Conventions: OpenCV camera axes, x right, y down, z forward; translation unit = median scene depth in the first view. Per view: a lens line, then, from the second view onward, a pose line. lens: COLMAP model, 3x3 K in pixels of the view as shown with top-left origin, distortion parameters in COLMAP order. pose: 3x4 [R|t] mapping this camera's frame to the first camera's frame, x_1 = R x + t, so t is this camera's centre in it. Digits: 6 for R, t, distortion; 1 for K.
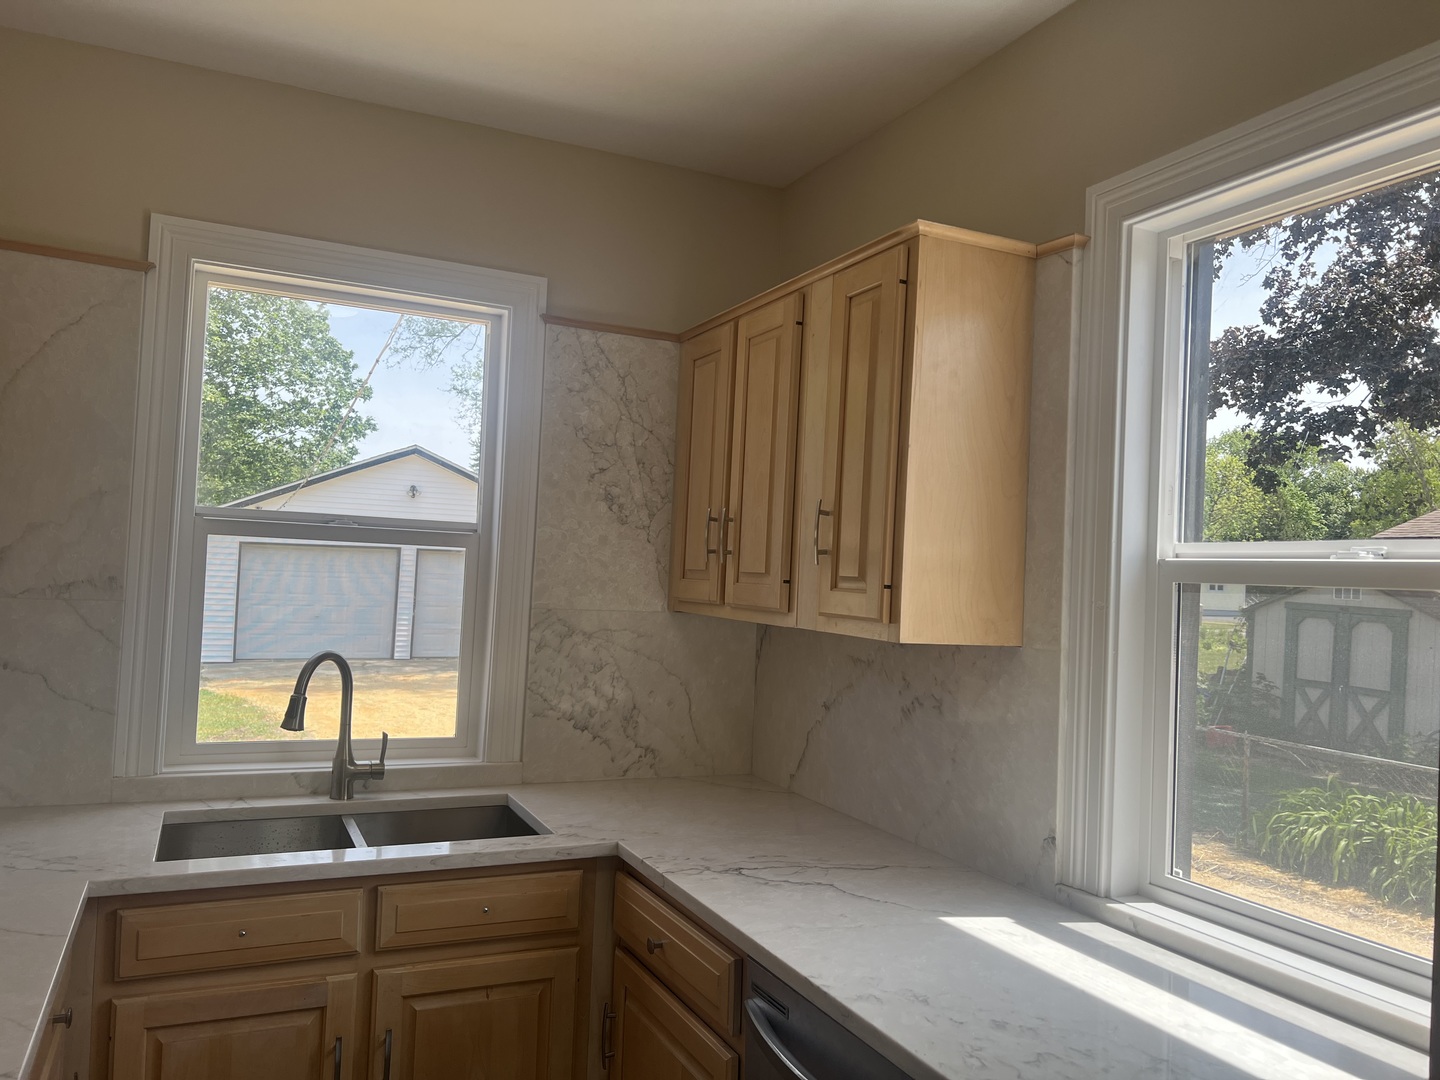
lens RADIAL K [[1088.0, 0, 732.3], [0, 1088.0, 539.3], [0, 0, 1]] dist [0.056935, -0.060665]
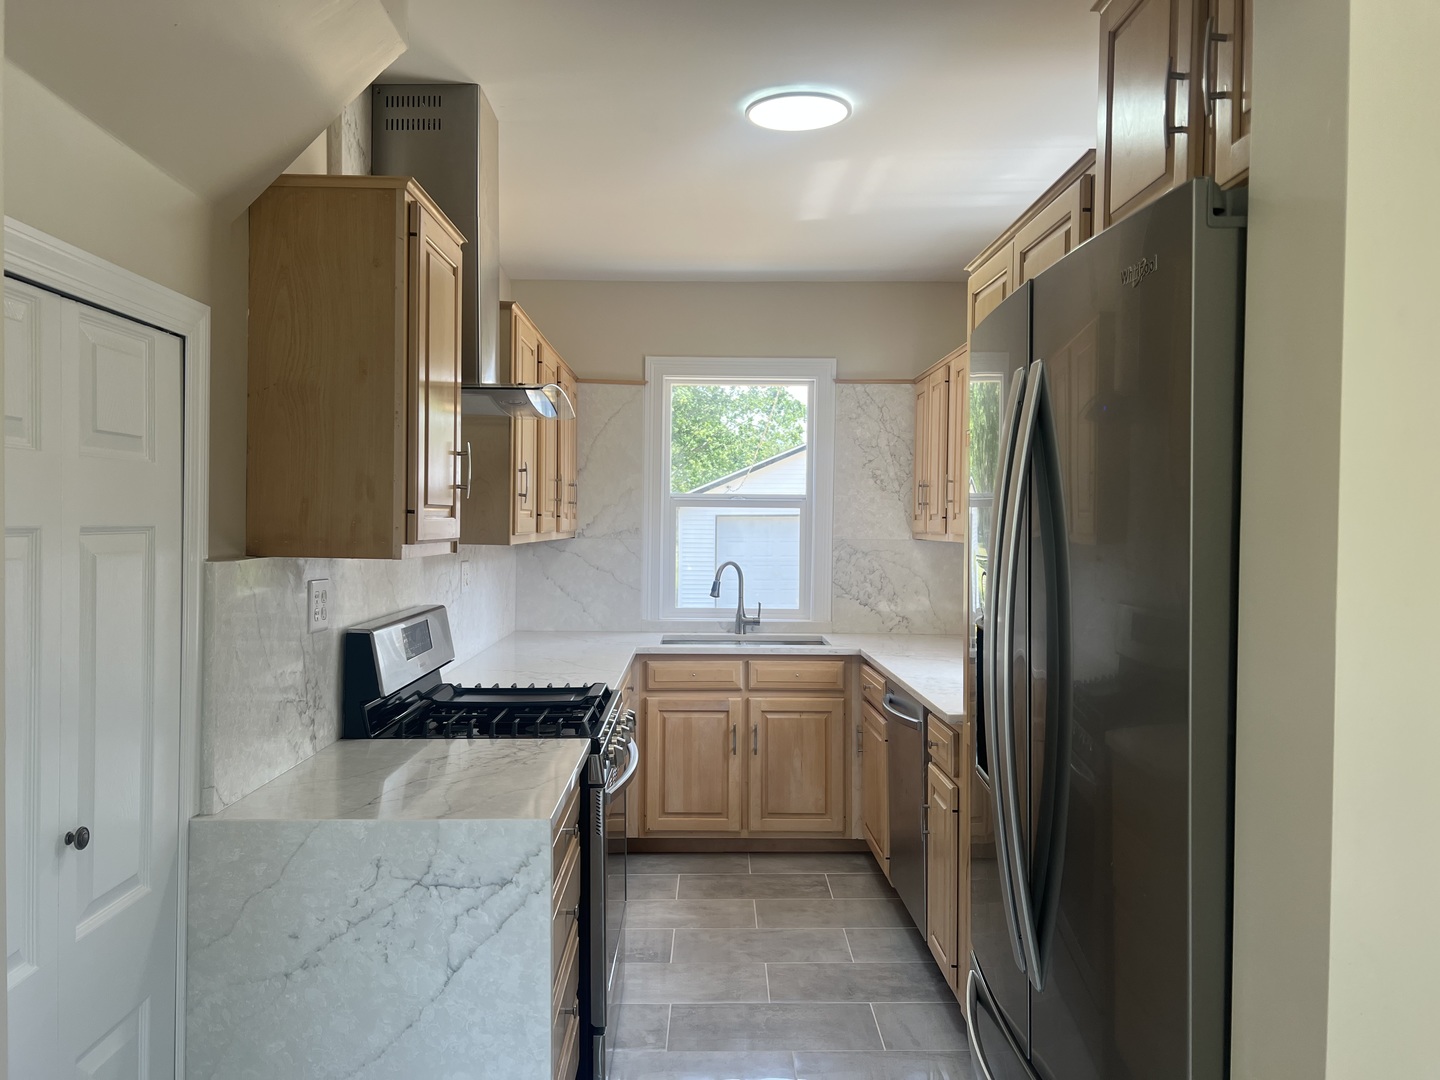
lens RADIAL K [[1088.0, 0, 719.0], [0, 1088.0, 538.7], [0, 0, 1]] dist [0.056935, -0.060665]
pose [[0.908136, -0.033364, -0.417344, 0.466413], [0.044415, 0.998872, 0.016793, 0.026237], [0.416313, -0.033786, 0.908593, -0.861953]]
